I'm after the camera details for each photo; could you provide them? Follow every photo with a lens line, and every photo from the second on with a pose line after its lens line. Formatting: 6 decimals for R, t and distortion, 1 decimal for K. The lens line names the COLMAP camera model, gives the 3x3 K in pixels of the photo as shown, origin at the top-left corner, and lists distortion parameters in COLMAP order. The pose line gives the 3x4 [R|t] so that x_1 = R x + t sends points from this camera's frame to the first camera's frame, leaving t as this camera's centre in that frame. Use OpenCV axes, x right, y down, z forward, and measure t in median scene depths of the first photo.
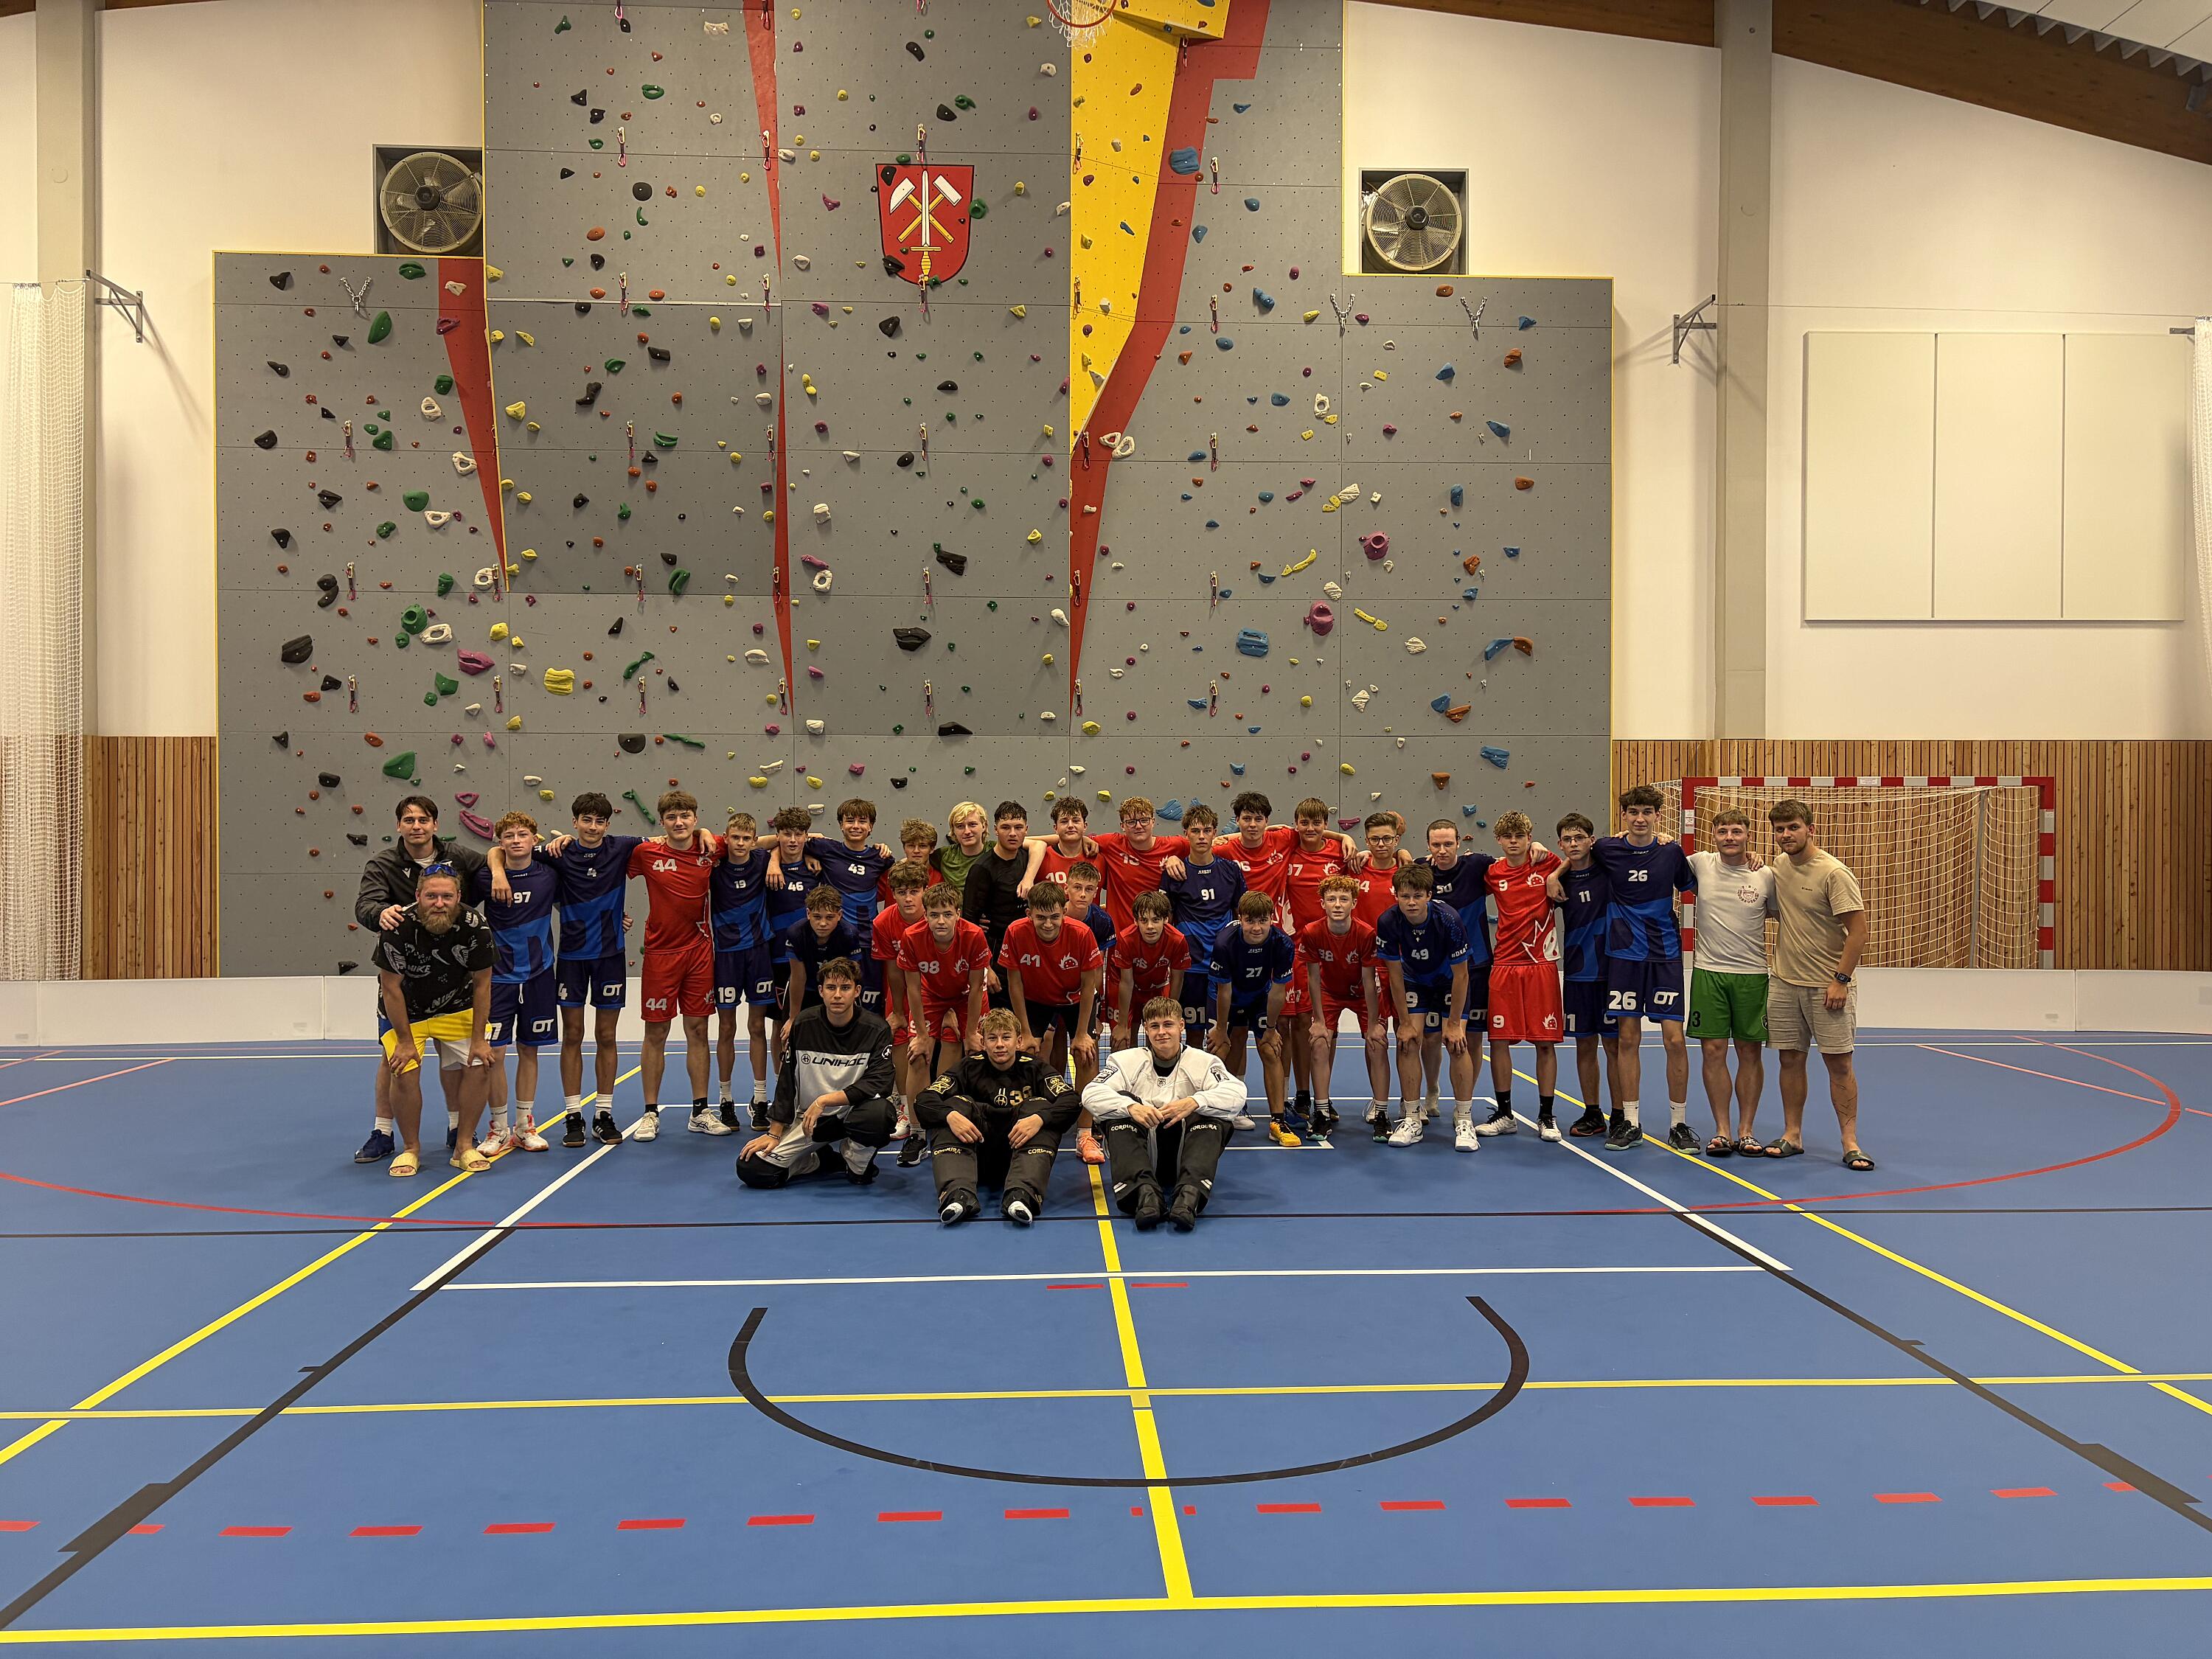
lens RADIAL K [[1661.8, 0, 1111.1], [0, 1661.8, 840.4], [0, 0, 1]] dist [0.062461, -0.068110]
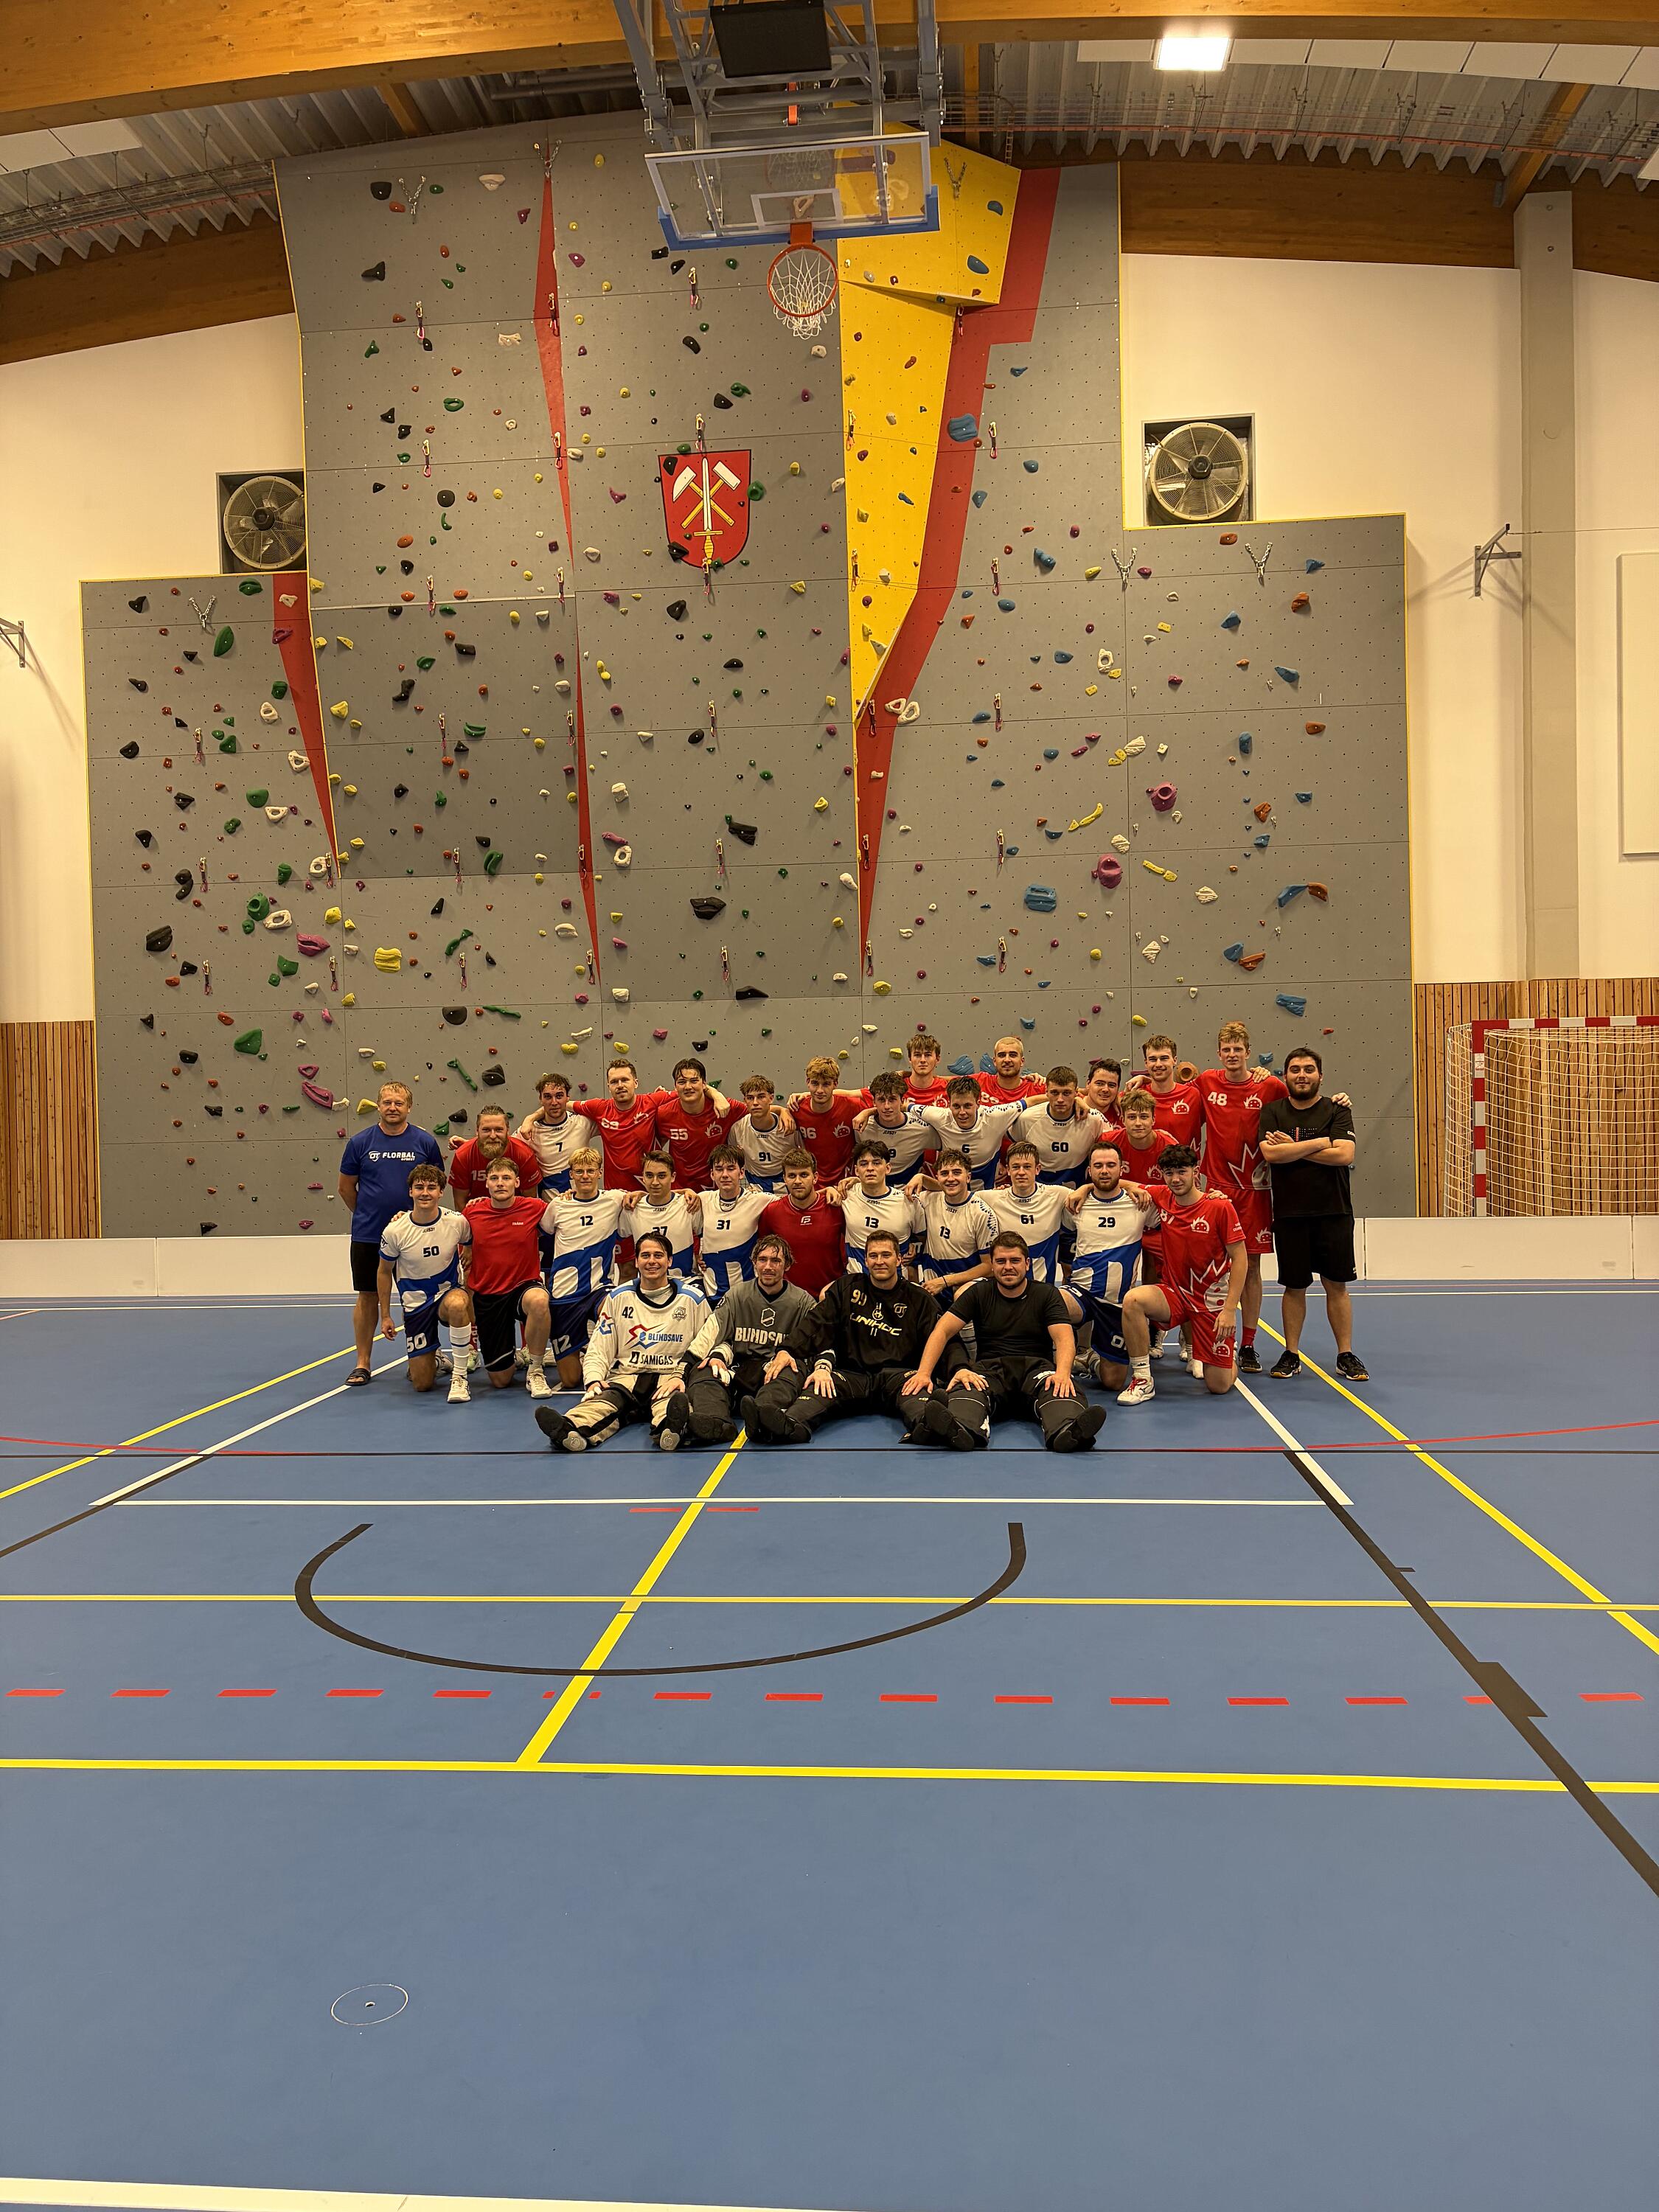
lens RADIAL K [[1661.8, 0, 829.5], [0, 1661.8, 1106.0], [0, 0, 1]] dist [0.062461, -0.068110]
pose [[0.989921, -0.020508, -0.140131, 0.098290], [0.021098, 0.999774, 0.002724, 0.001862], [0.140044, -0.005653, 0.990129, -0.022036]]
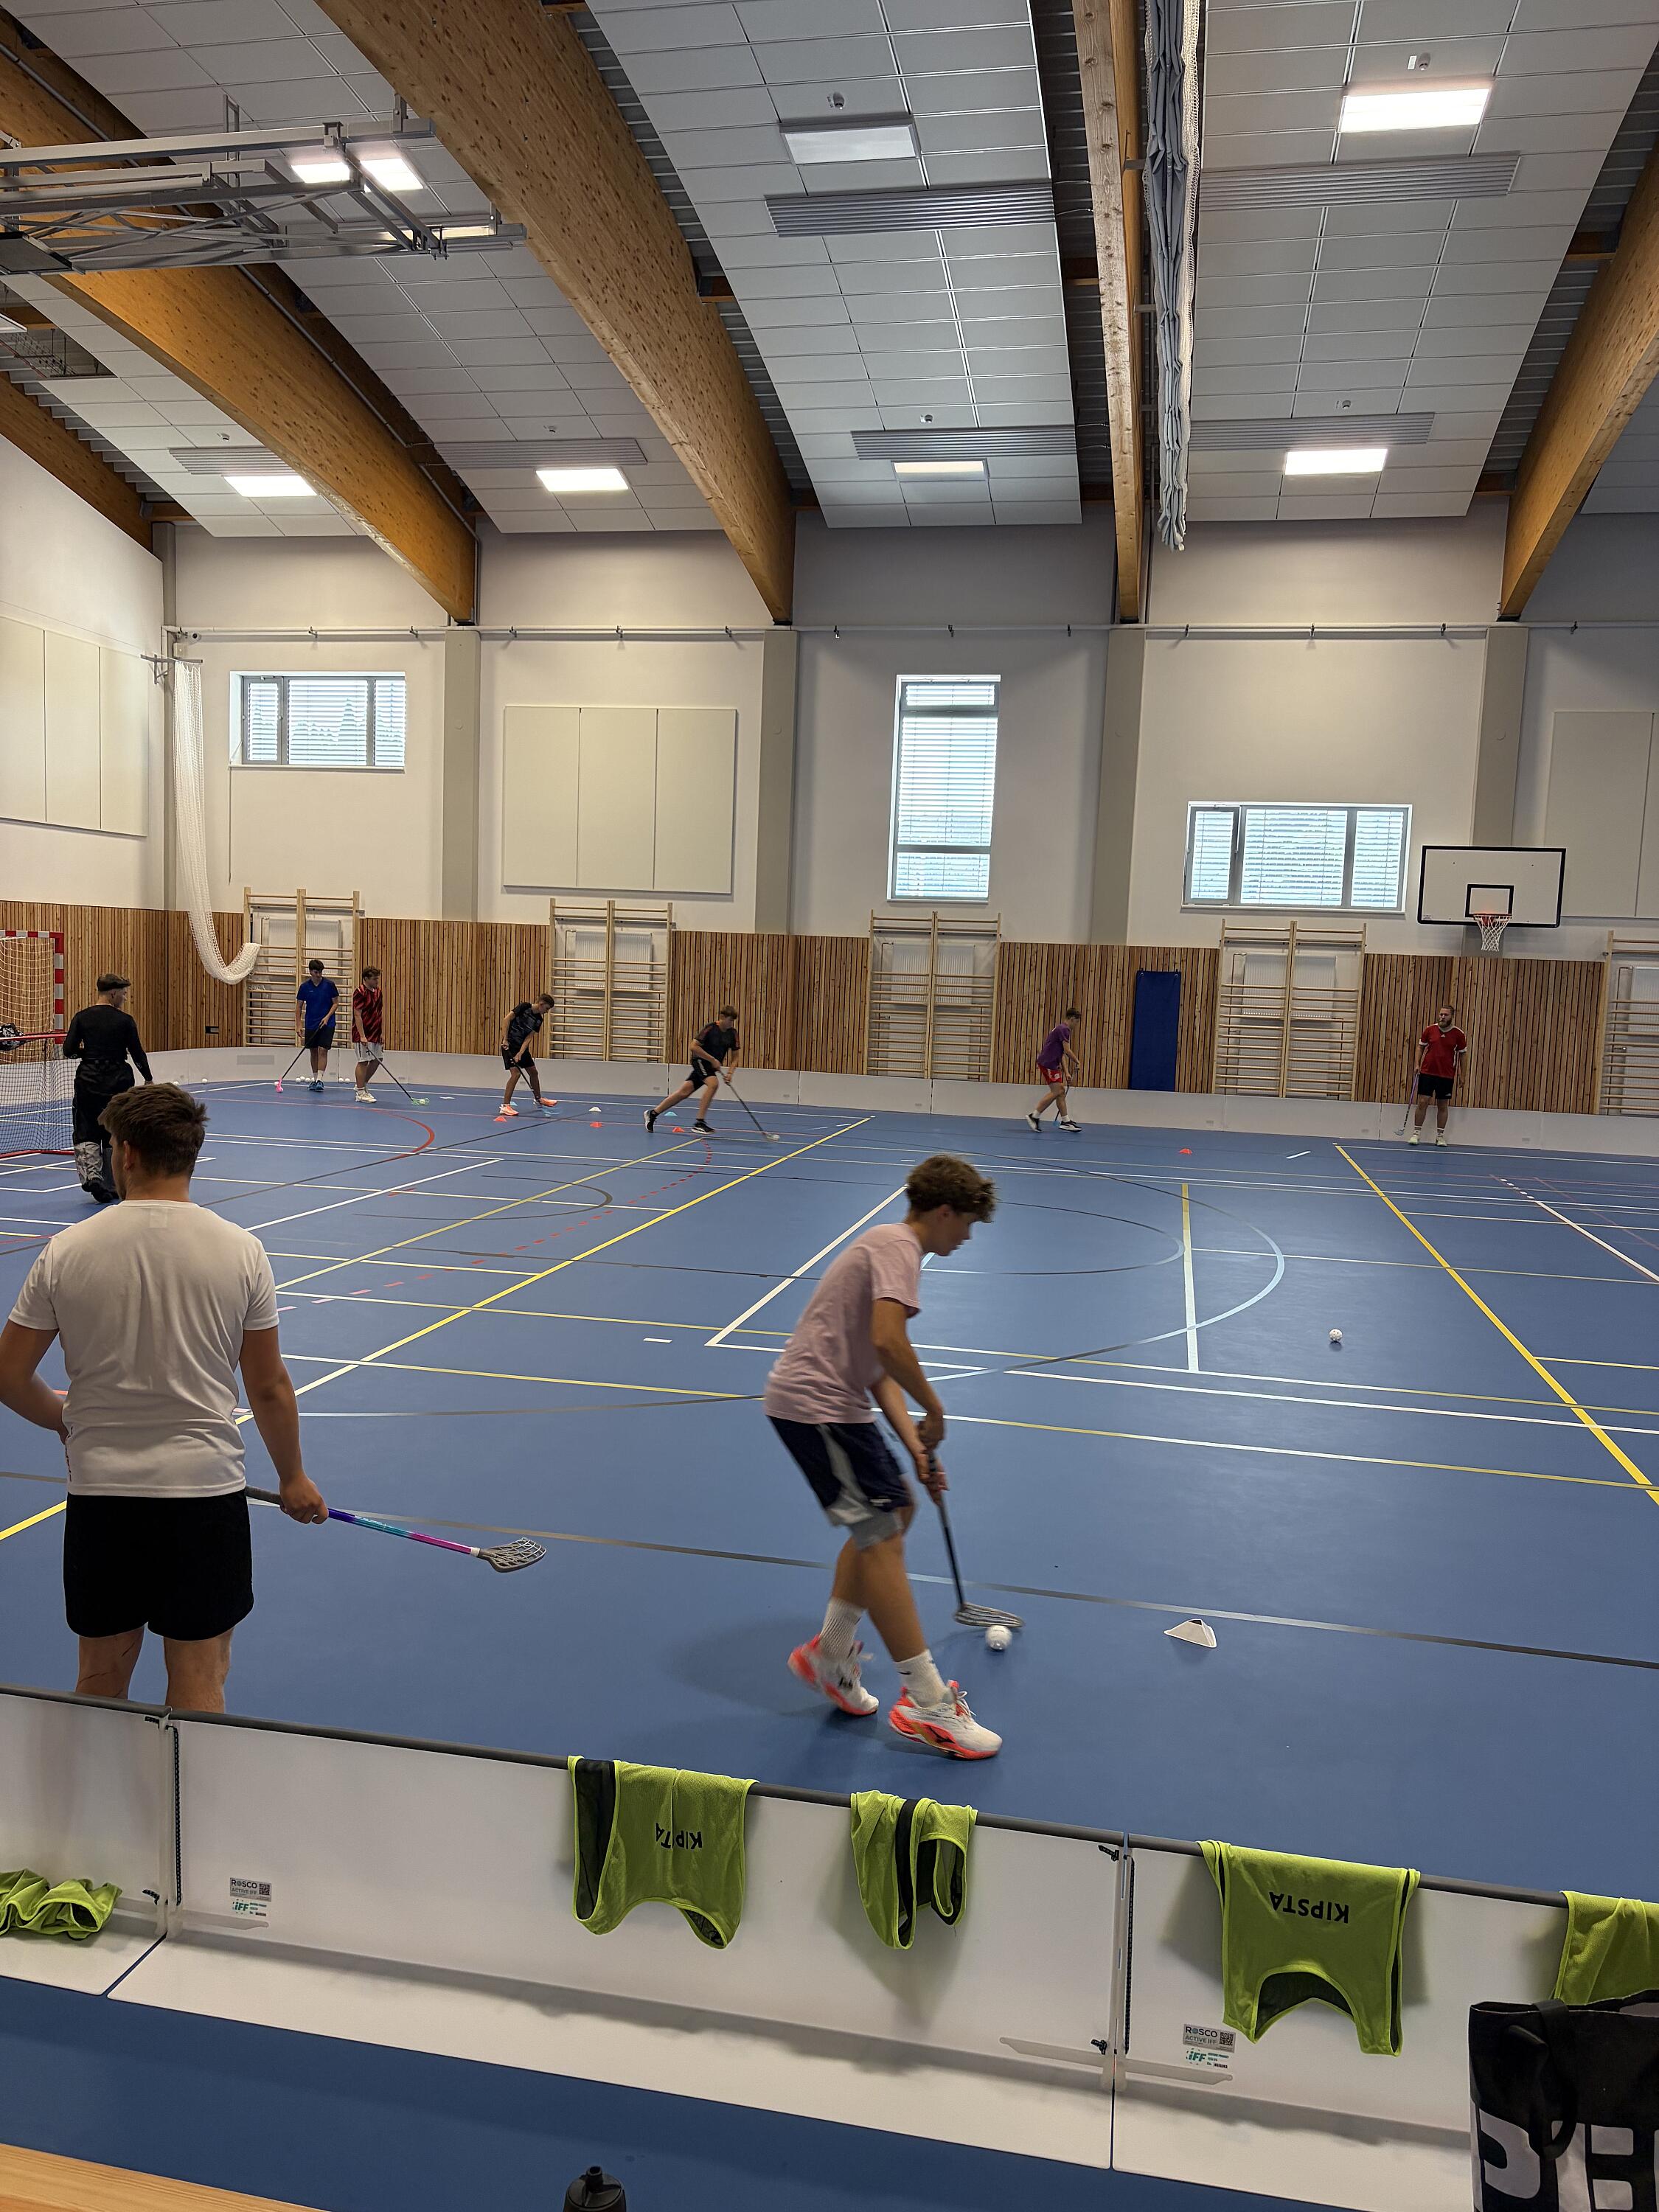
lens RADIAL K [[1651.3, 0, 829.5], [0, 1651.3, 1106.0], [0, 0, 1]] dist [0.063118, -0.069424]
pose [[0.258622, -0.073326, 0.963192, -0.835924], [-0.034644, 0.995769, 0.085108, -0.030348], [-0.965357, -0.055380, 0.254987, -0.087608]]
